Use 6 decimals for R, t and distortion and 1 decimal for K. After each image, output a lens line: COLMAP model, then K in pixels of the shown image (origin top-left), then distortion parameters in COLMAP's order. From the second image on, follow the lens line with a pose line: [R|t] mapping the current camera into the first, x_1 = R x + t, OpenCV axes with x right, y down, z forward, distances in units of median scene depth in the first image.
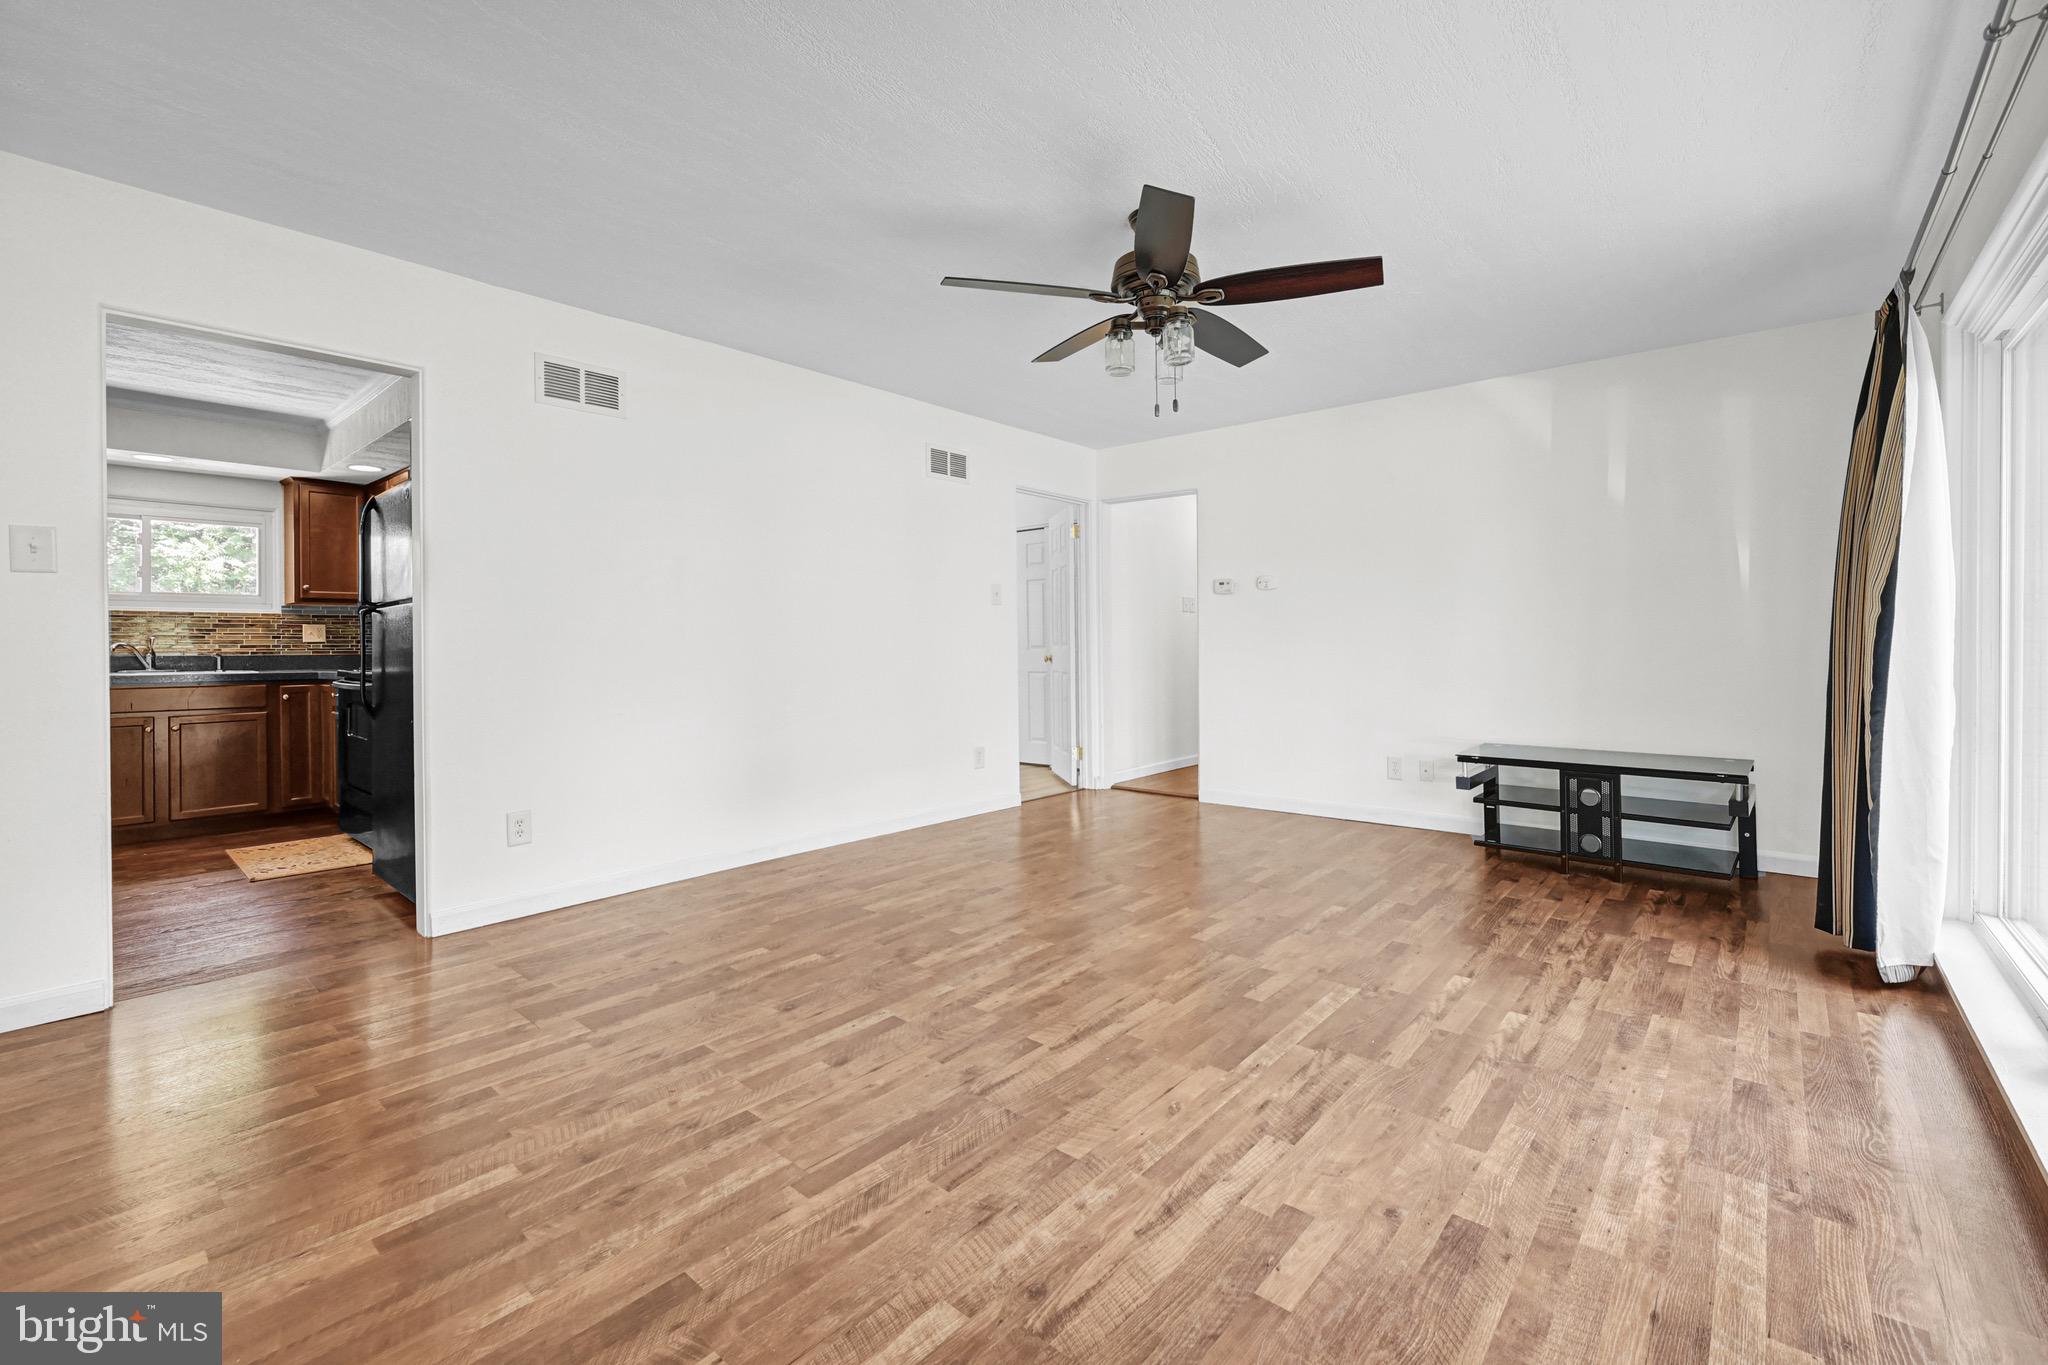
lens RADIAL K [[872.3, 0, 1028.3], [0, 872.3, 642.0], [0, 0, 1]] dist [-0.002824, -0.000002]
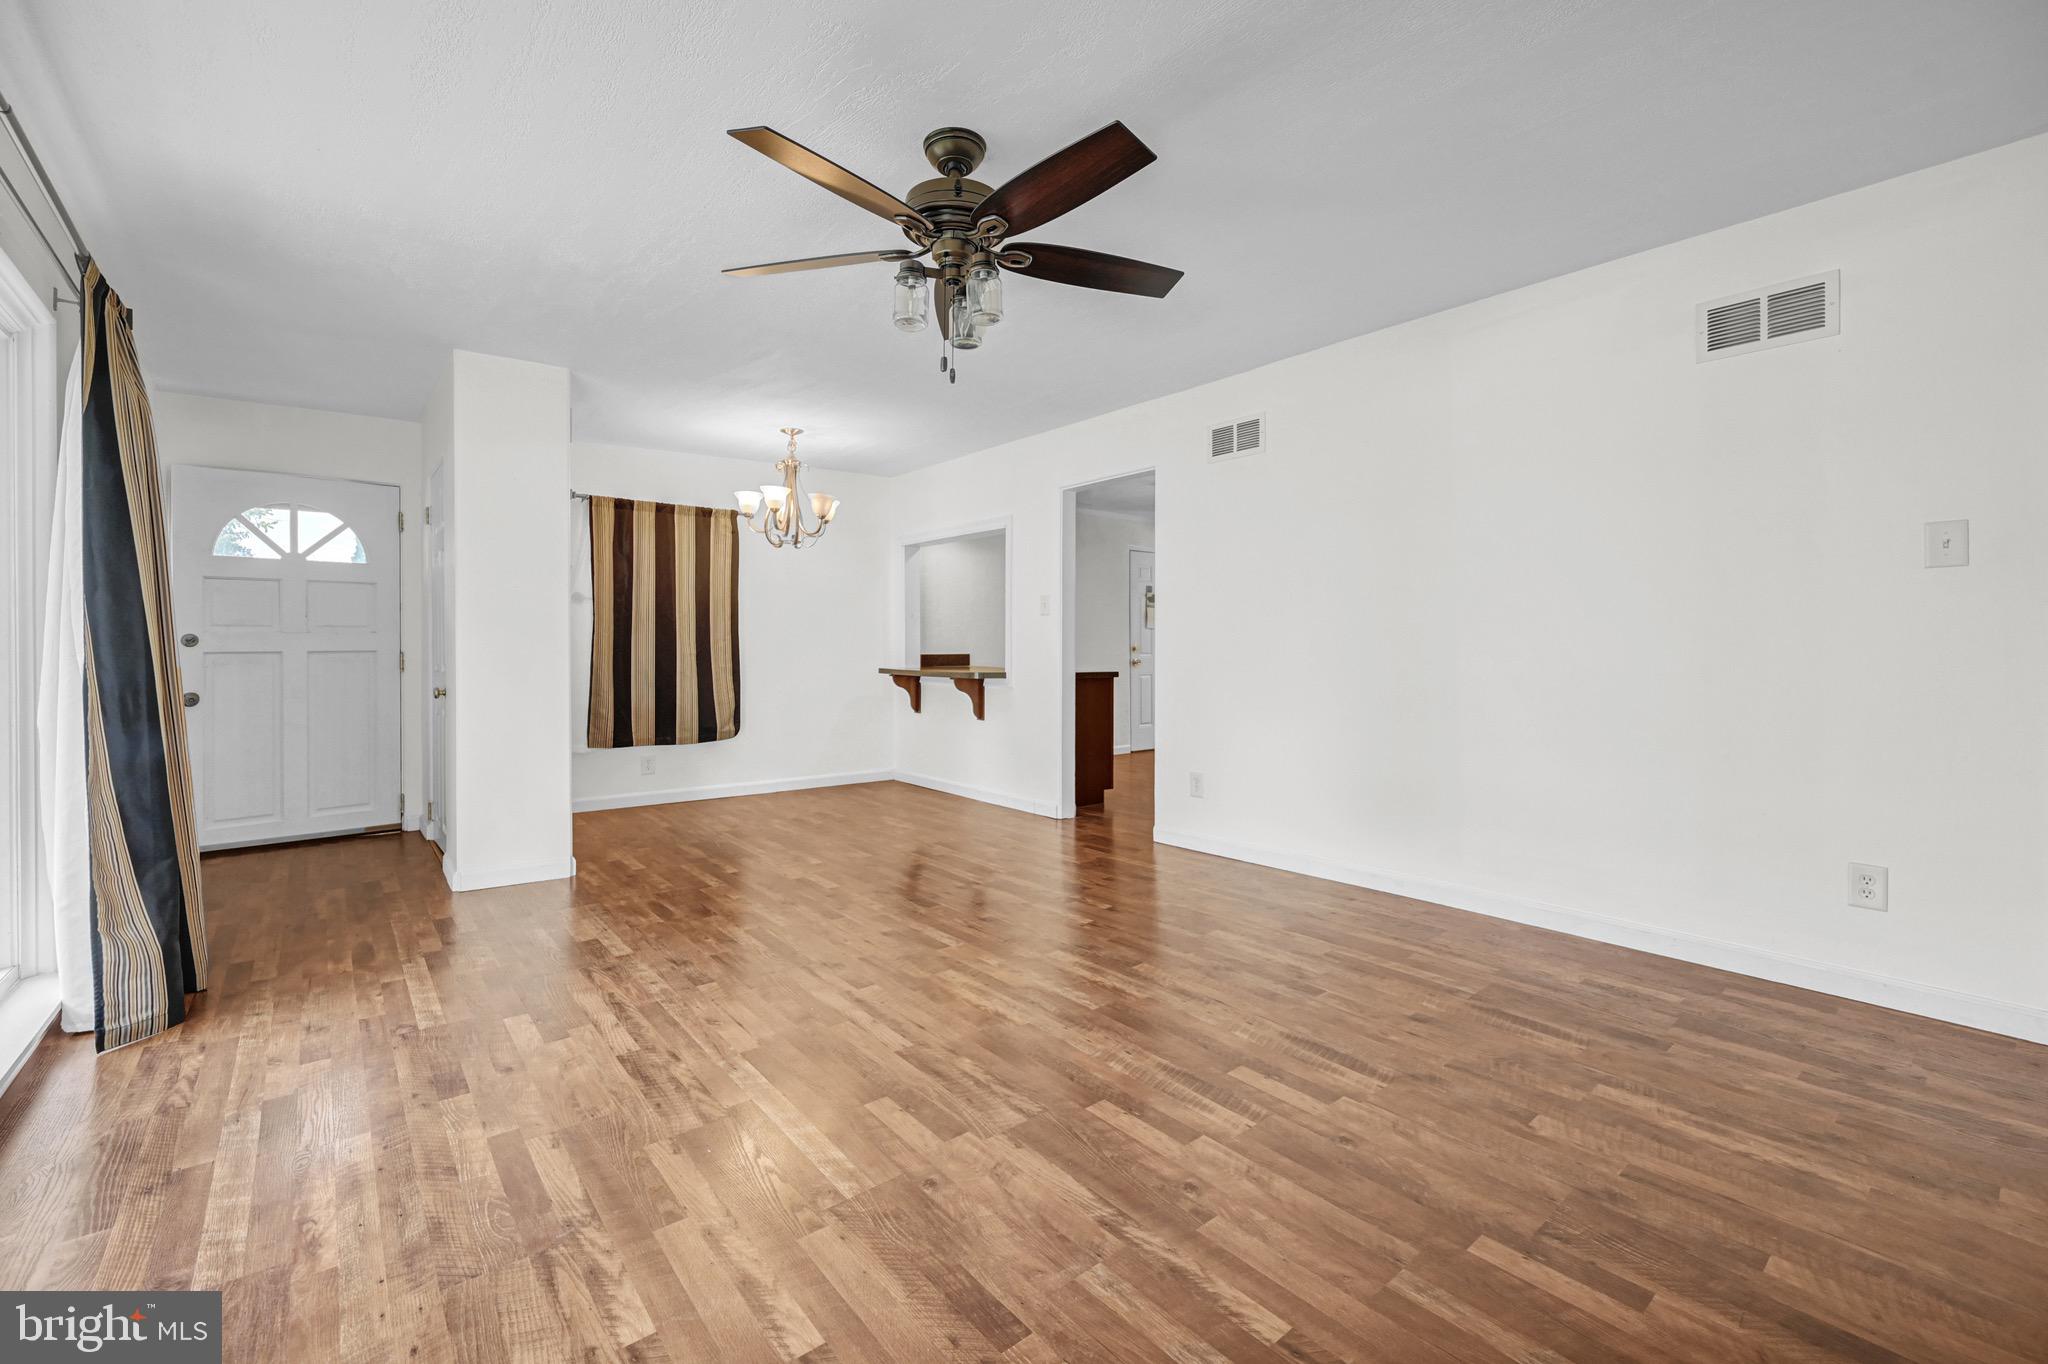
lens RADIAL K [[846.8, 0, 1042.0], [0, 846.8, 644.7], [0, 0, 1]] dist [-0.001912, 0.000222]
pose [[-0.152250, 0.003472, -0.988336, 1.085315], [0.001577, 0.999993, 0.003270, -0.013484], [0.988341, -0.001061, -0.152254, 1.377210]]
